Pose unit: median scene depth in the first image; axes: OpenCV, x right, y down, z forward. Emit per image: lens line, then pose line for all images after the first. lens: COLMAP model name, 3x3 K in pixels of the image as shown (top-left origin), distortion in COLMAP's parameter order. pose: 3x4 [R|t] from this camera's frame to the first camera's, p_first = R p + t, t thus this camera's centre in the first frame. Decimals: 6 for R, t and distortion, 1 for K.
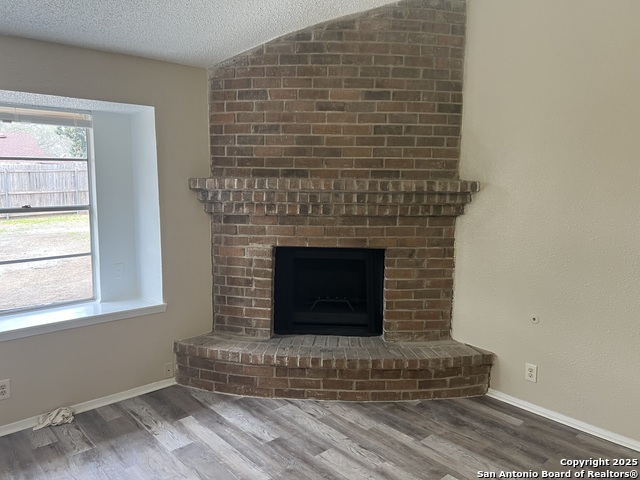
lens RADIAL K [[483.7, 0, 320.0], [0, 483.7, 240.0], [0, 0, 1]] dist [0.064279, -0.071788]
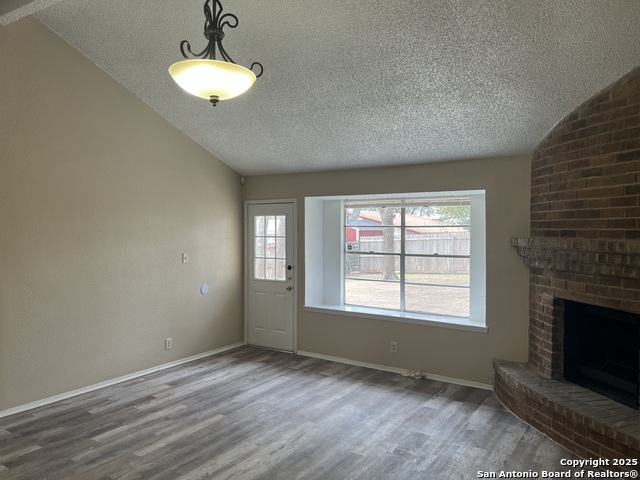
lens RADIAL K [[483.7, 0, 320.0], [0, 483.7, 240.0], [0, 0, 1]] dist [0.064279, -0.071788]
pose [[0.249596, 0.009491, -0.968304, 0.918065], [-0.125574, 0.991826, -0.022648, -0.025233], [0.960173, 0.127247, 0.248747, 0.164250]]
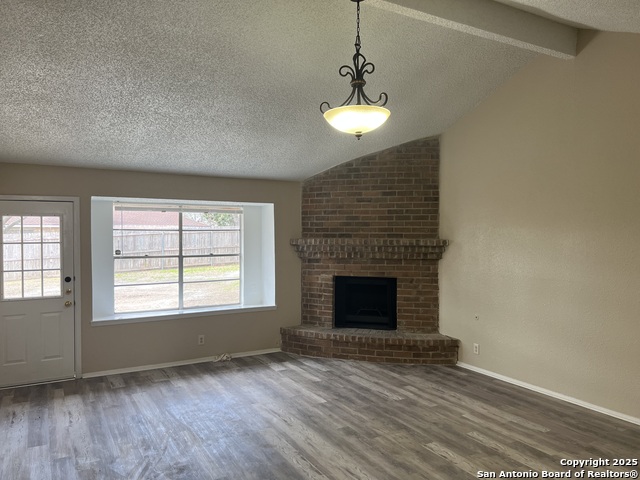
lens RADIAL K [[483.7, 0, 320.0], [0, 483.7, 240.0], [0, 0, 1]] dist [0.064279, -0.071788]
pose [[0.976271, -0.007459, -0.216423, 0.254101], [-0.016875, 0.993747, -0.110371, 0.083100], [0.215893, 0.111404, 0.970041, -0.804782]]
